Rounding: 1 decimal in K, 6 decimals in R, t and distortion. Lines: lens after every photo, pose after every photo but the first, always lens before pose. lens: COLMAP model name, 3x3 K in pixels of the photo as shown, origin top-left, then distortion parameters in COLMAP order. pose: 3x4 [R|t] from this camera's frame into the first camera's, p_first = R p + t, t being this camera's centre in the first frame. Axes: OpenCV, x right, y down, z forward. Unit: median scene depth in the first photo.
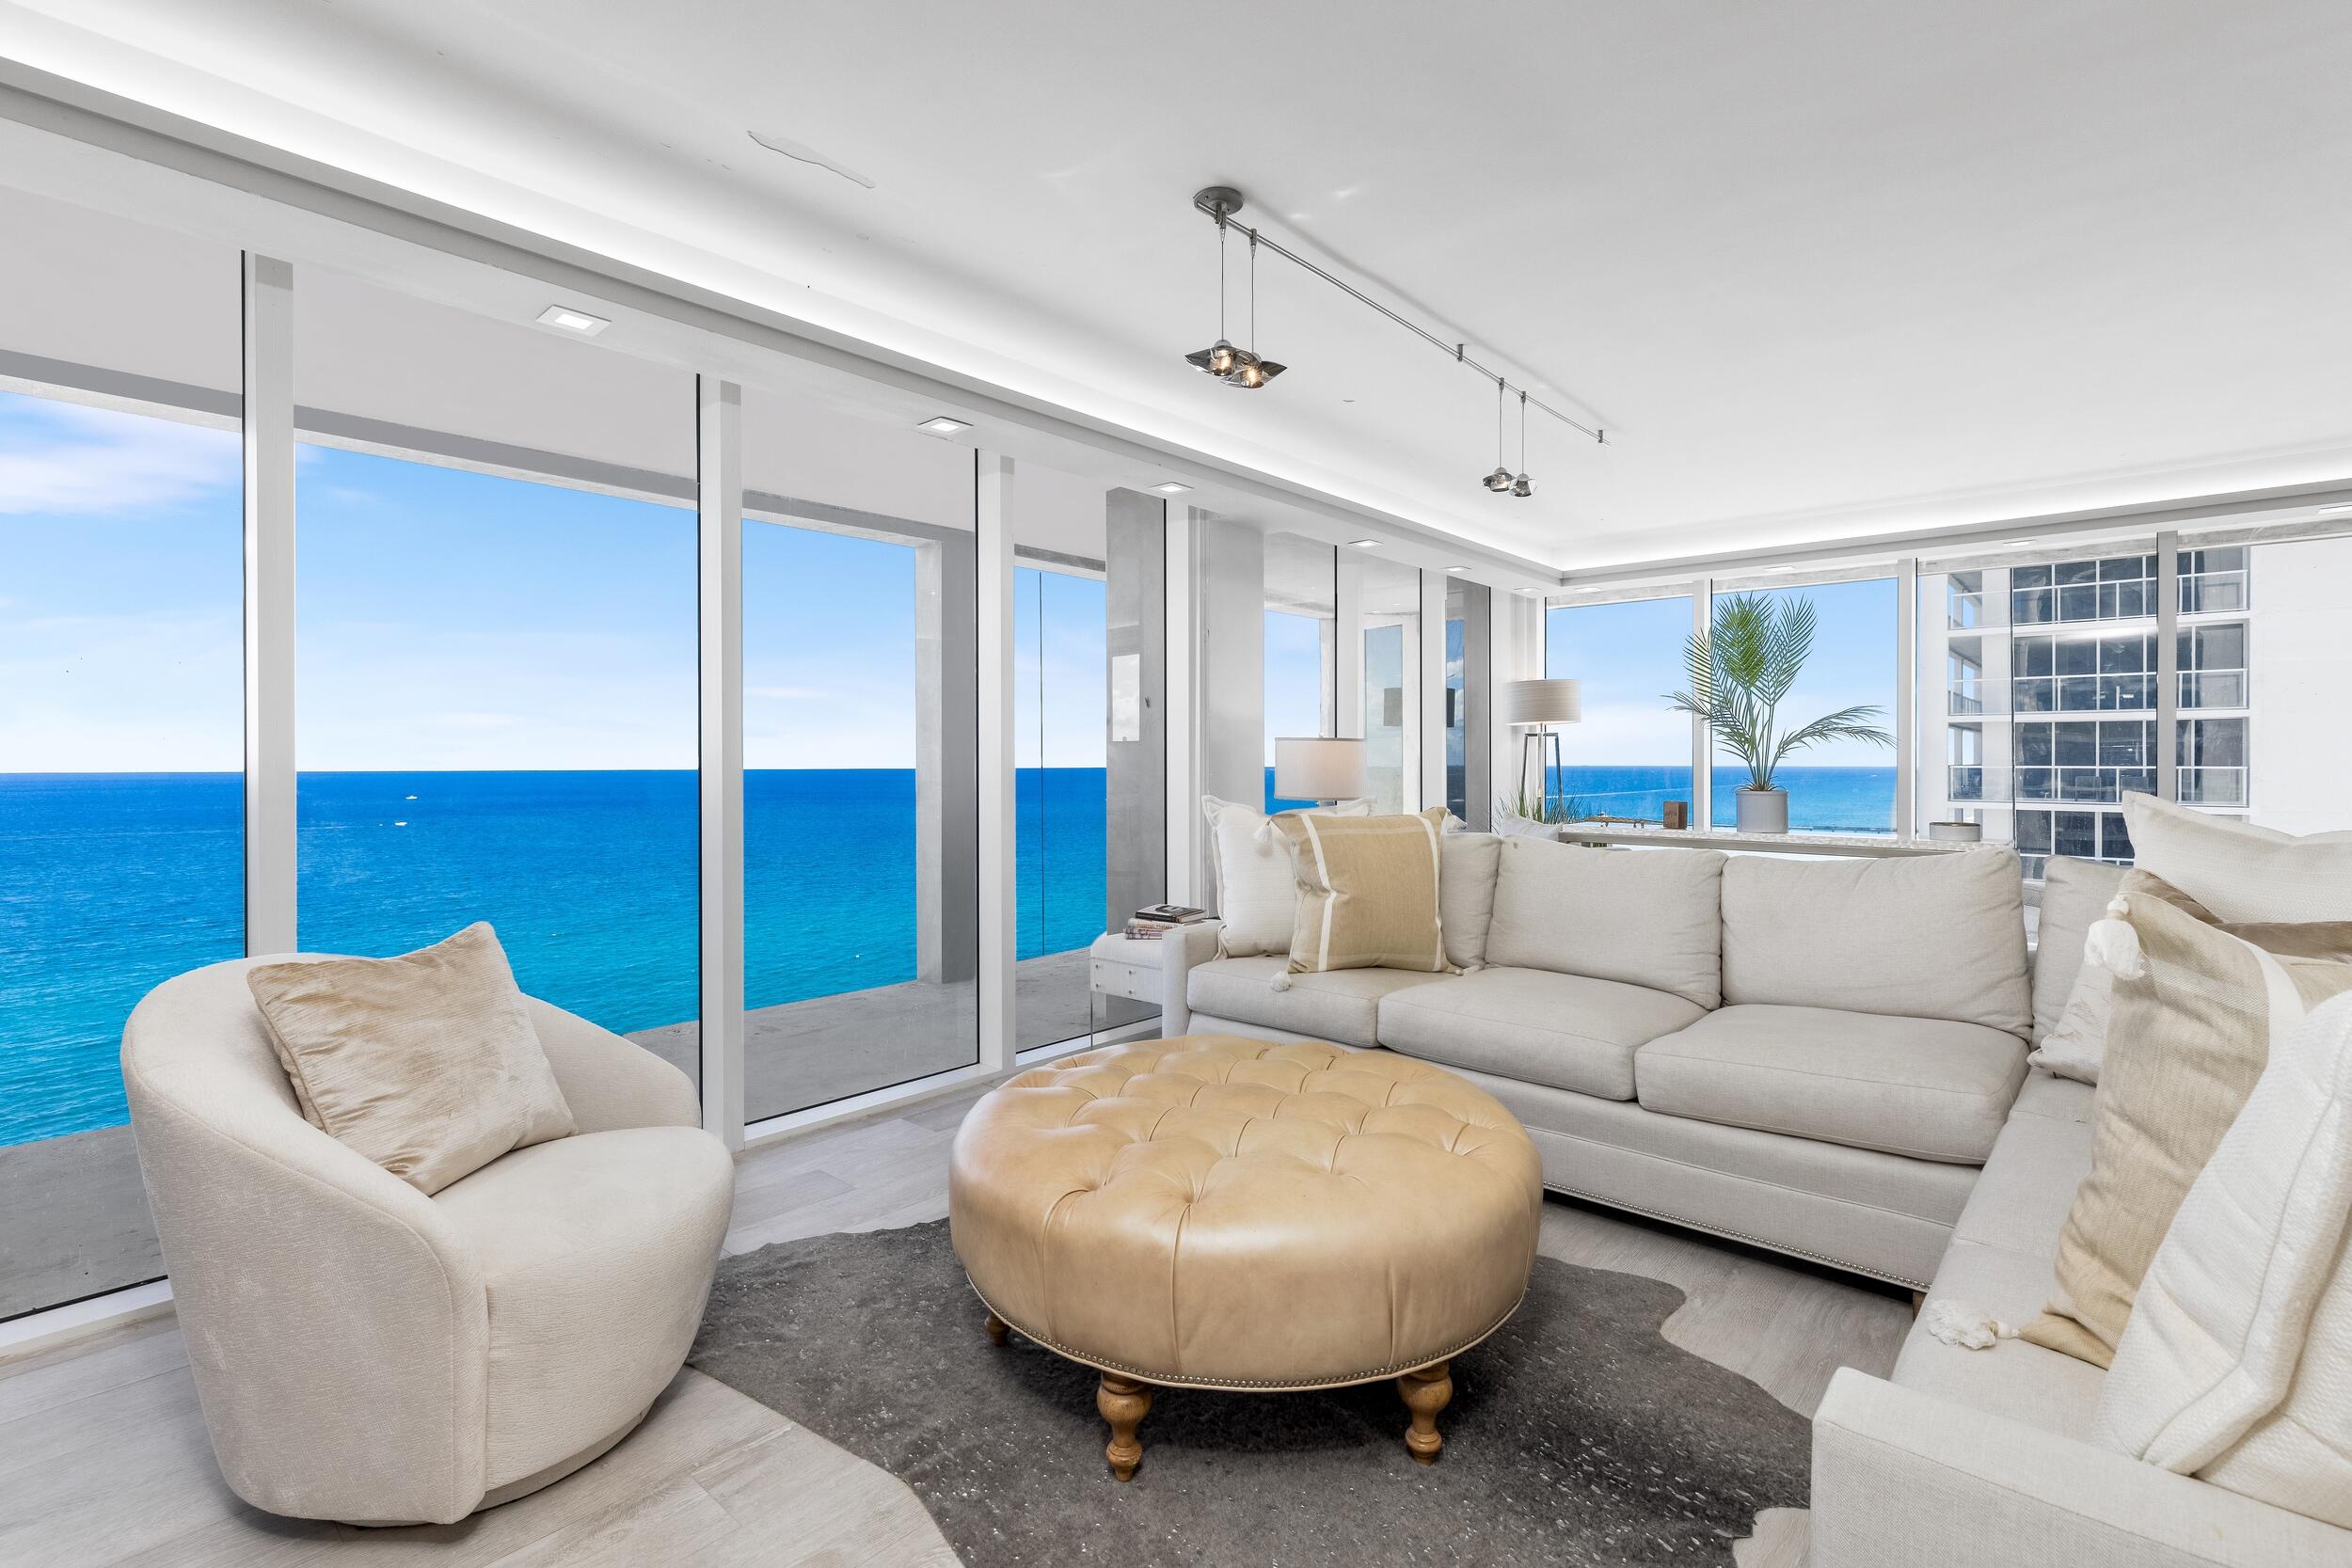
lens RADIAL K [[1073.1, 0, 1184.4], [0, 1073.1, 773.7], [0, 0, 1]] dist [0.001281, 0.001022]
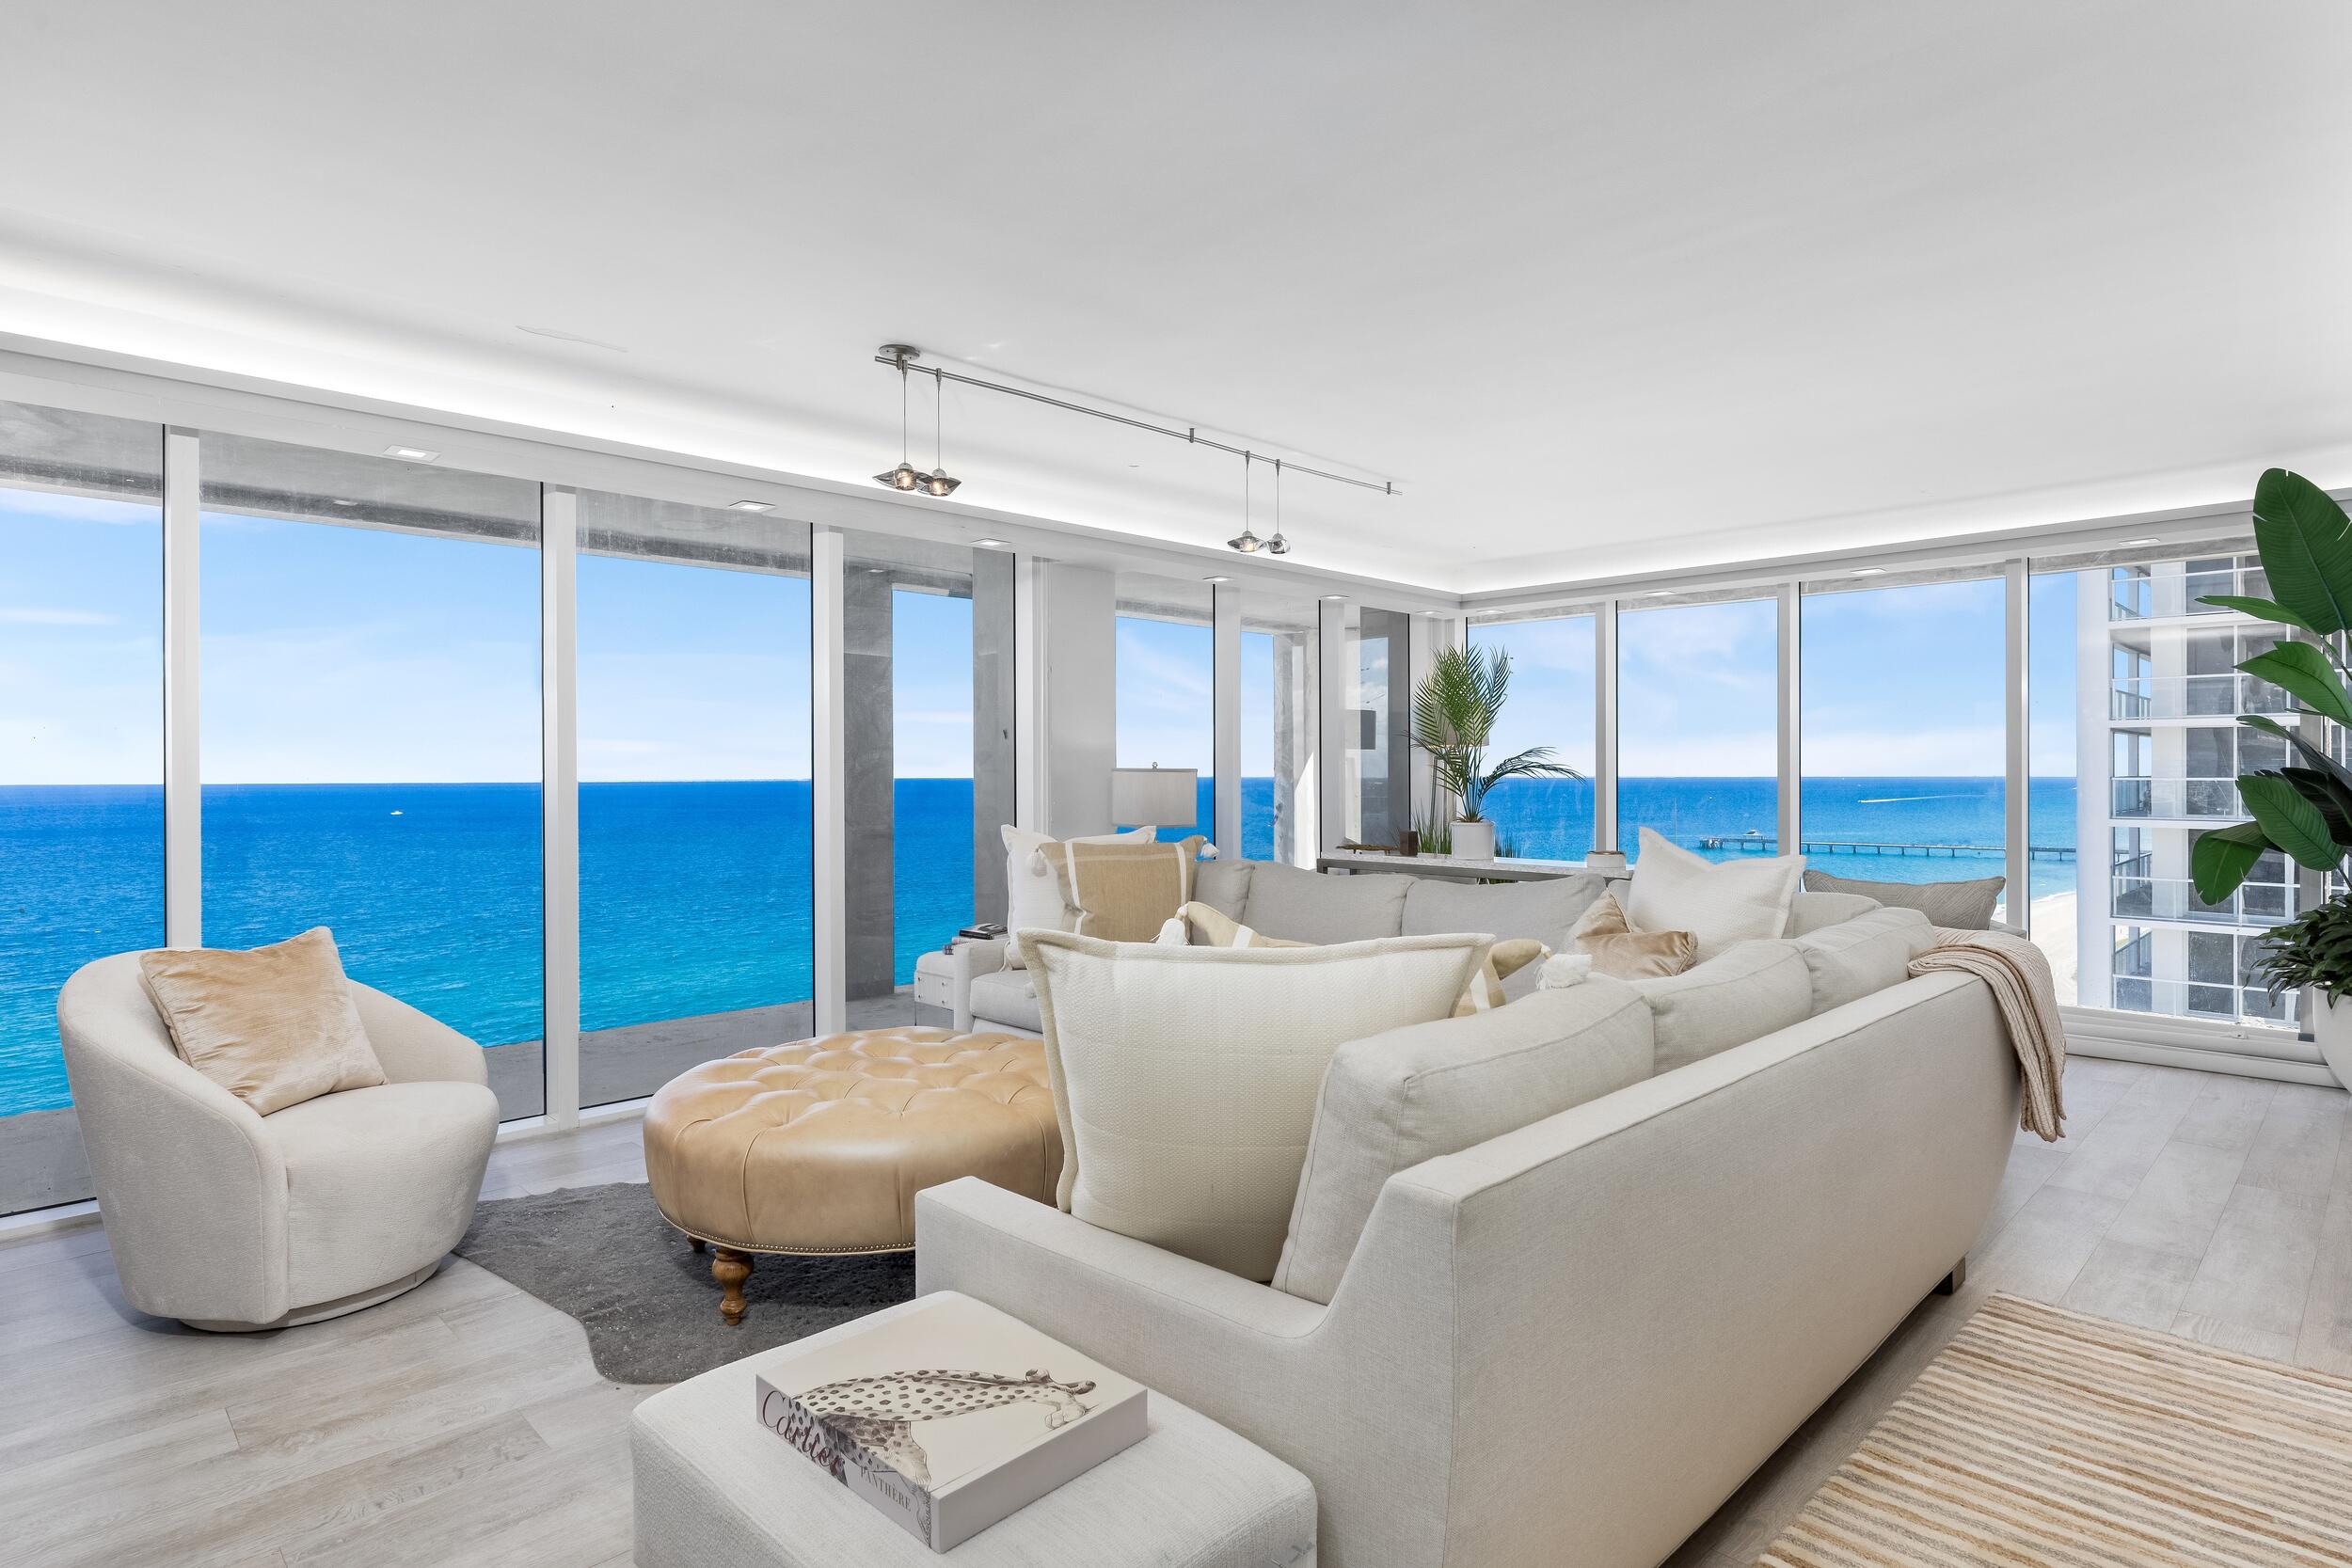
lens RADIAL K [[1217.0, 0, 1176.0], [0, 1217.0, 784.0], [0, 0, 1]] dist [0.001035, 0.000724]
pose [[0.997629, -0.002366, -0.068785, 0.422321], [0.002259, 0.999996, -0.001634, -0.028684], [0.068789, 0.001475, 0.997630, -0.363314]]
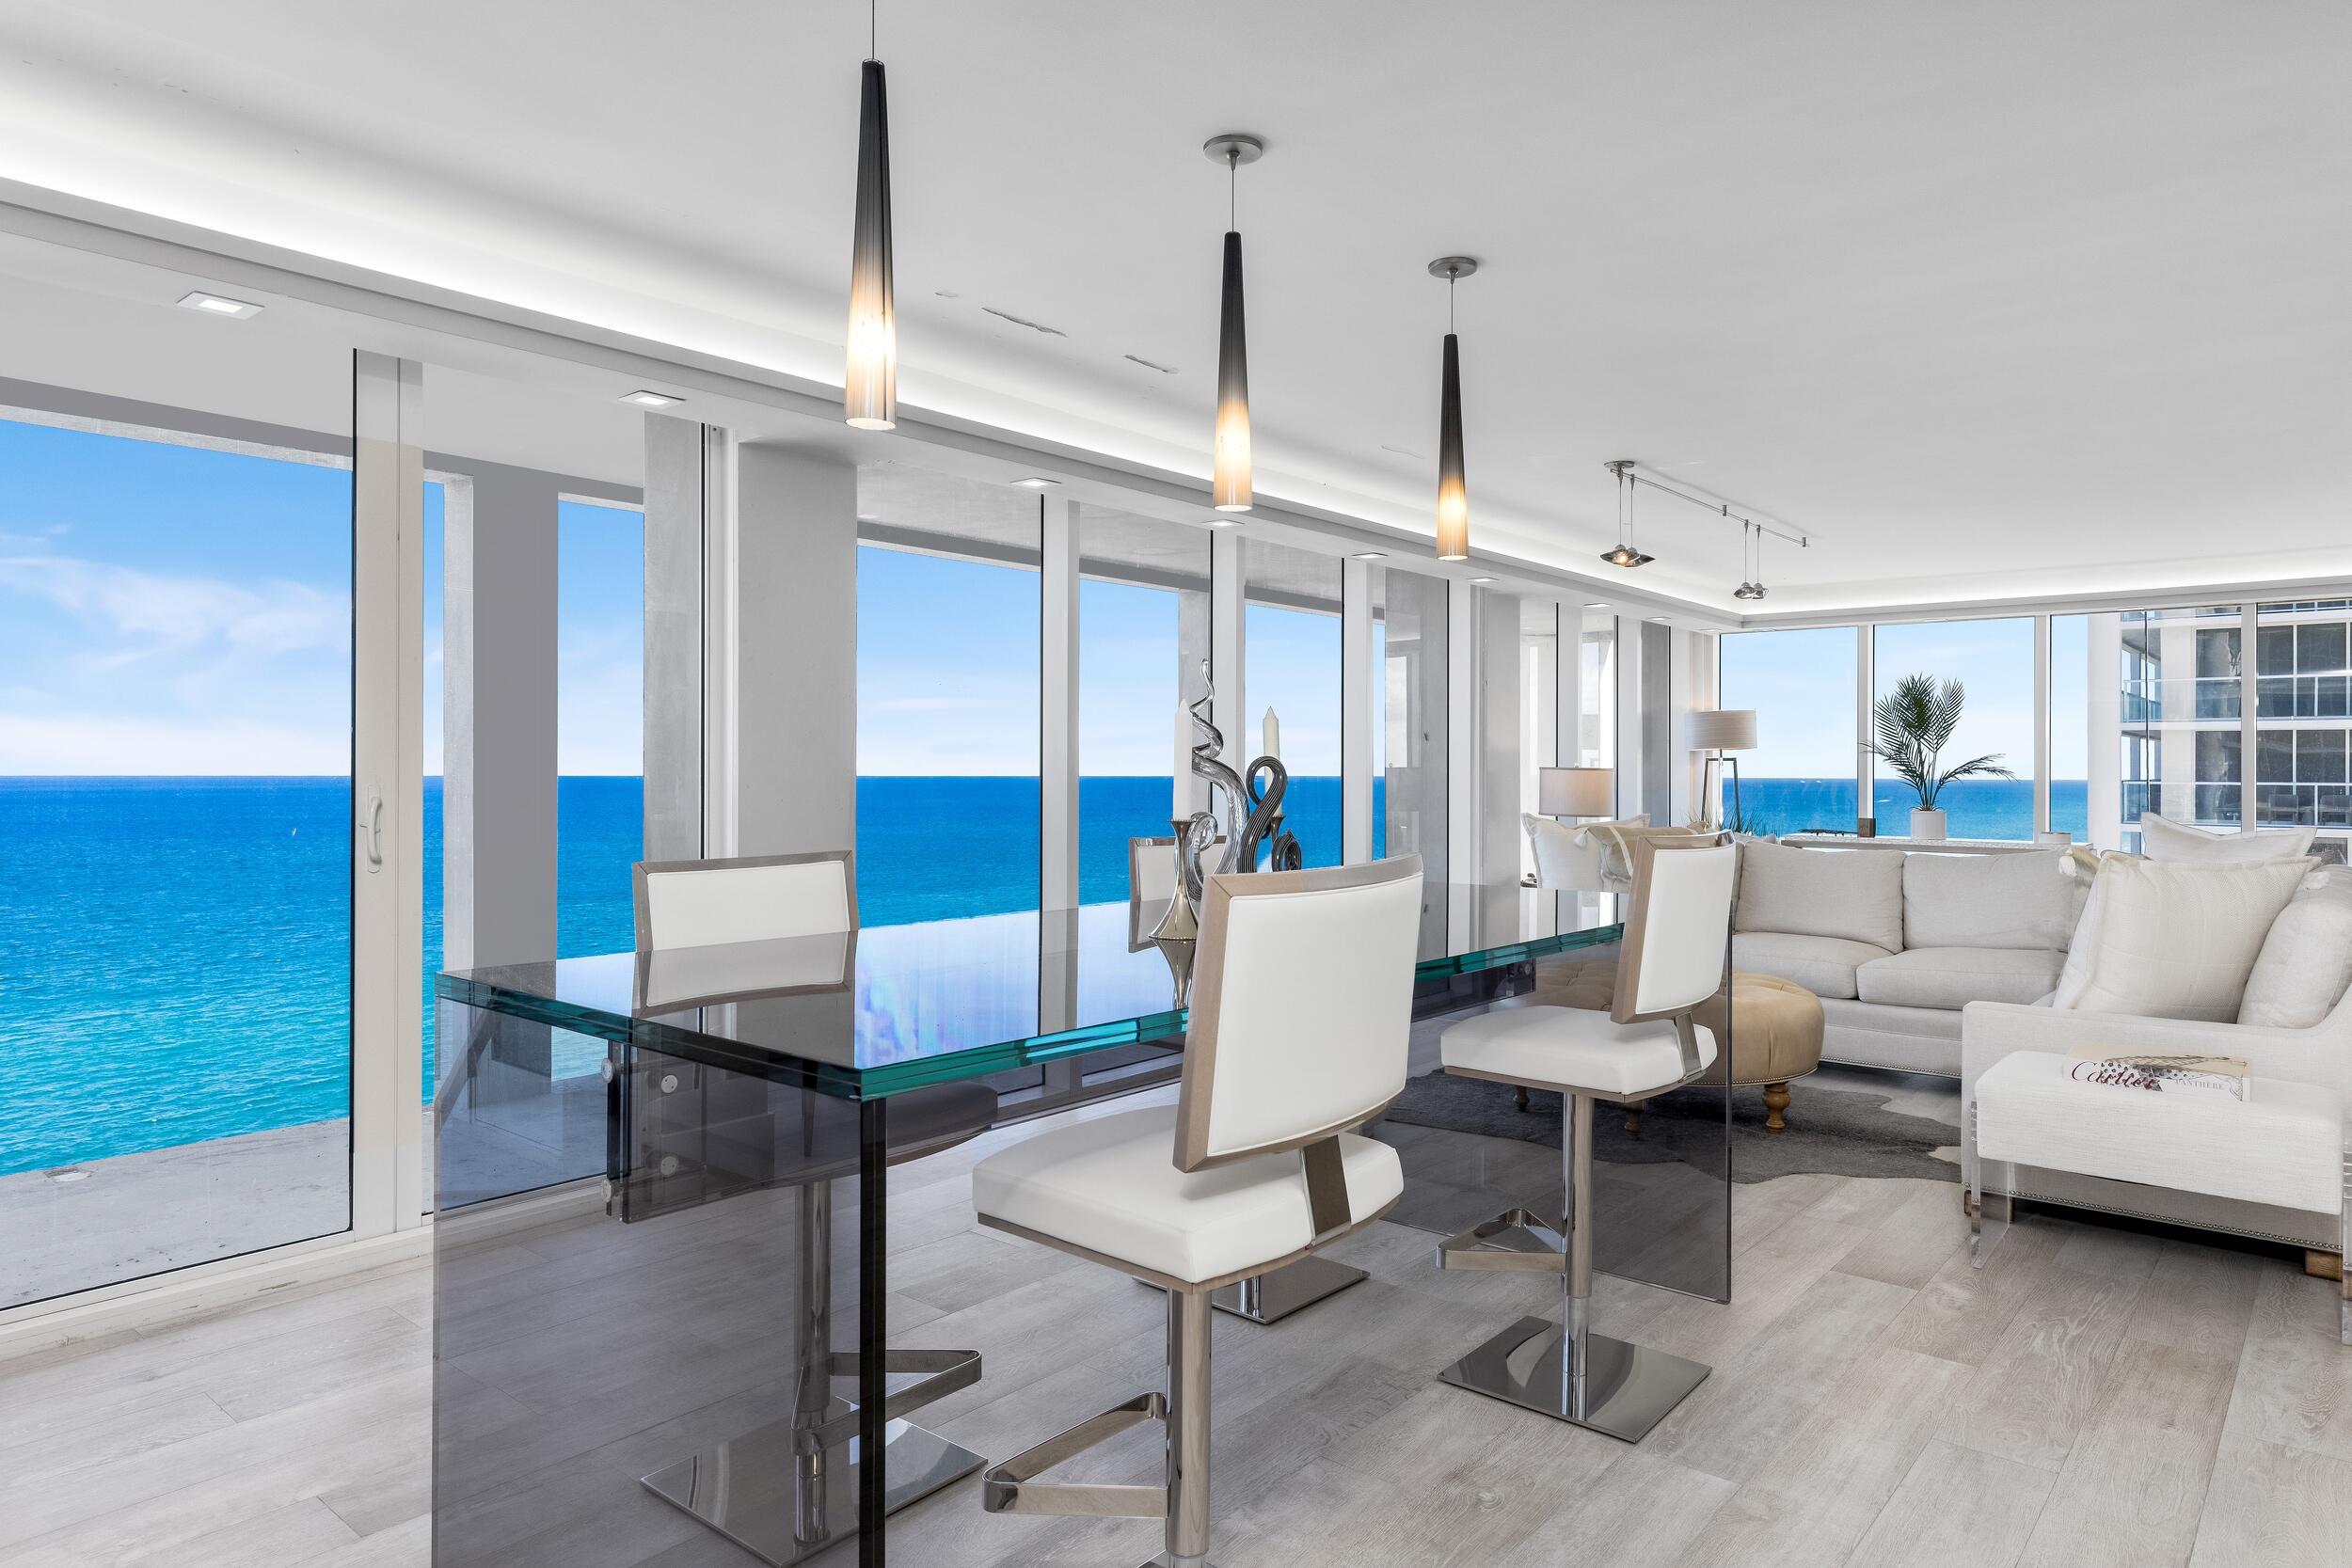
lens RADIAL K [[1403.5, 0, 1172.0], [0, 1403.5, 776.4], [0, 0, 1]] dist [0.003973, 0.000988]
pose [[0.999825, 0.003642, 0.018354, -0.679506], [-0.003525, 0.999973, -0.006405, -0.019202], [-0.018377, 0.006340, 0.999811, -1.152138]]
